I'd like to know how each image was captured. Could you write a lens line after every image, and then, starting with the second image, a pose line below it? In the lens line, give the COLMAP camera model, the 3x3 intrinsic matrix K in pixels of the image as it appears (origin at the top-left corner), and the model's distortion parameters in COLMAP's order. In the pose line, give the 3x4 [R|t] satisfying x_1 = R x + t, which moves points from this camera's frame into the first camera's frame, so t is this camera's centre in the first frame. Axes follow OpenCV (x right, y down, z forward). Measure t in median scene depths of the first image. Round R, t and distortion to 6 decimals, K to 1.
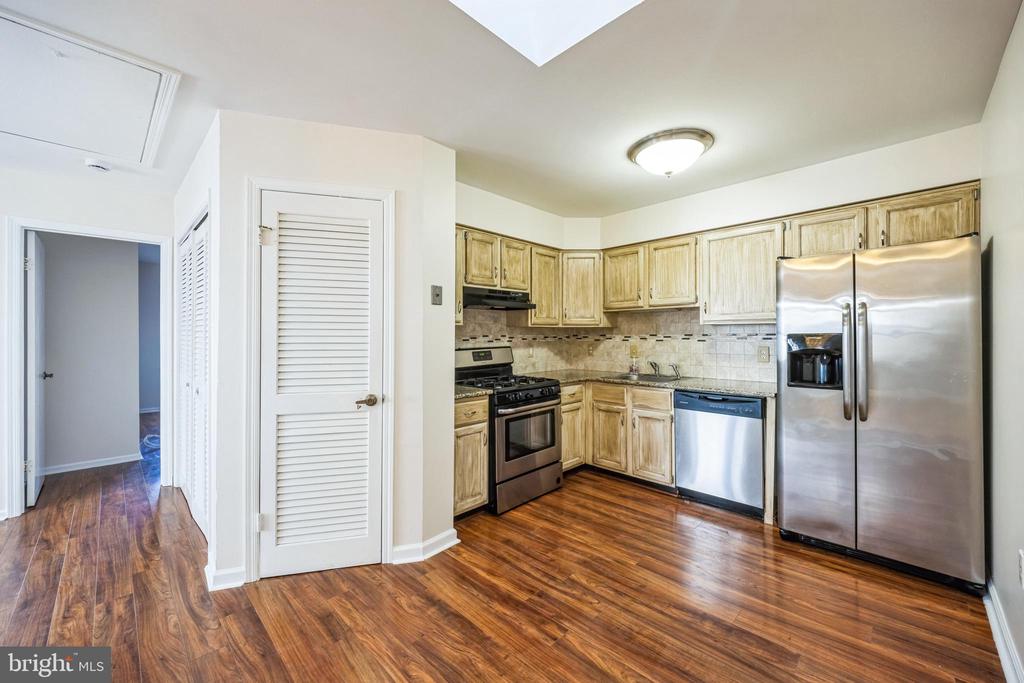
lens RADIAL K [[403.5, 0, 512.1], [0, 403.5, 333.6], [0, 0, 1]] dist [0.001441, 0.000049]
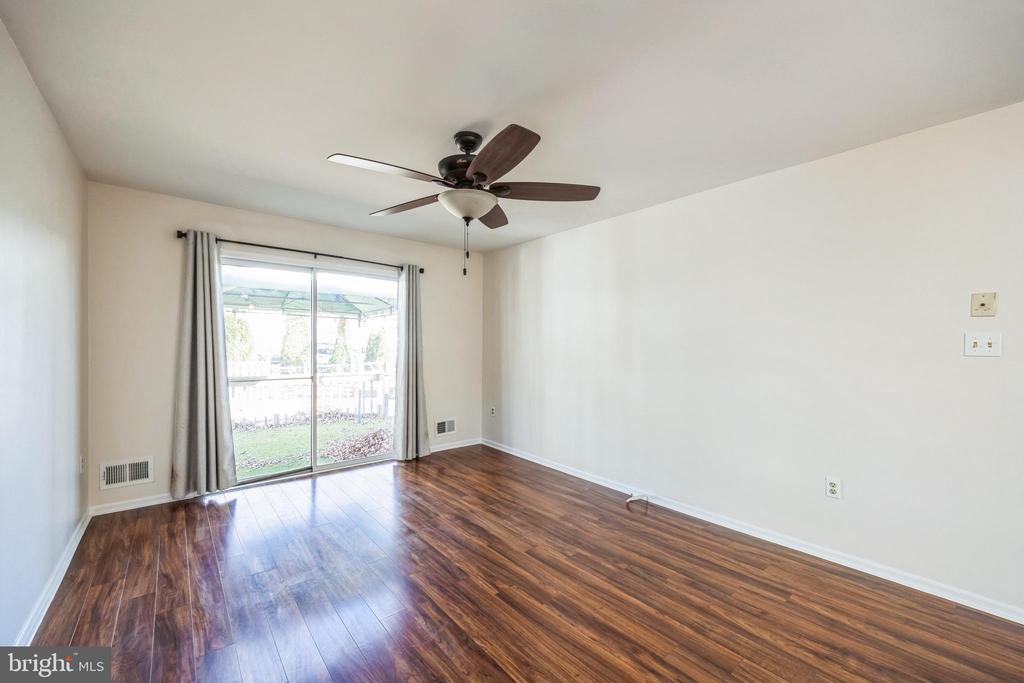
lens RADIAL K [[401.0, 0, 508.9], [0, 401.0, 347.8], [0, 0, 1]] dist [-0.001267, -0.000695]
pose [[0.994970, 0.007855, -0.099863, -1.819785], [-0.006449, 0.999876, 0.014389, -0.001061], [0.099963, -0.013672, 0.994897, 0.170399]]
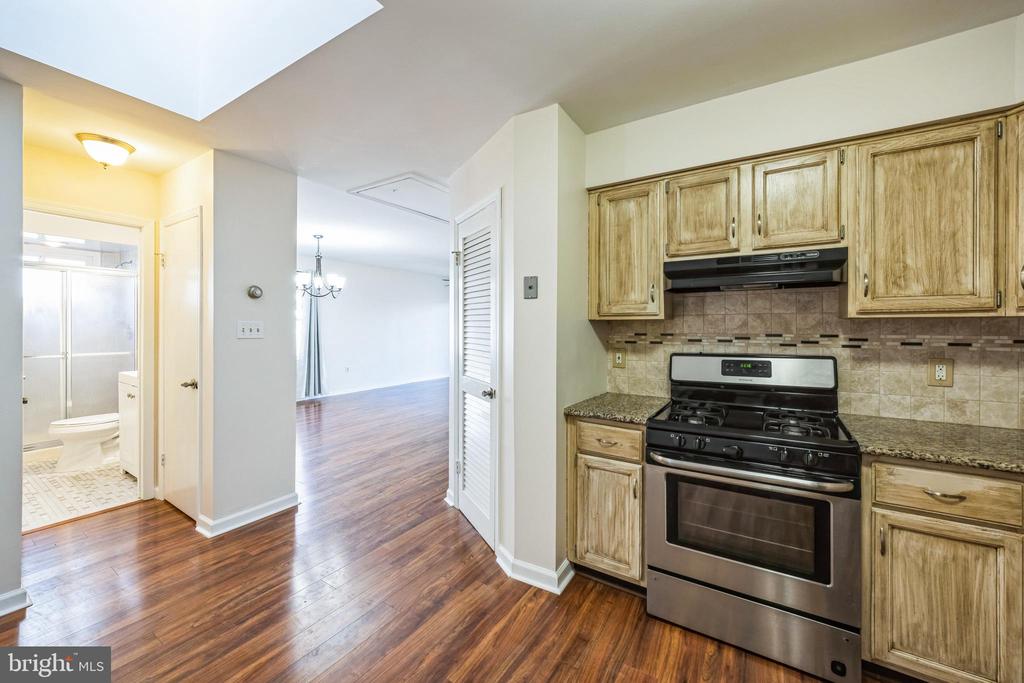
lens RADIAL K [[410.2, 0, 508.6], [0, 410.2, 325.7], [0, 0, 1]] dist [-0.000599, -0.000055]
pose [[0.190936, 0.004188, -0.981593, 0.490690], [0.003480, 0.999982, 0.004943, -0.012959], [0.981596, -0.004359, 0.190918, 0.575273]]
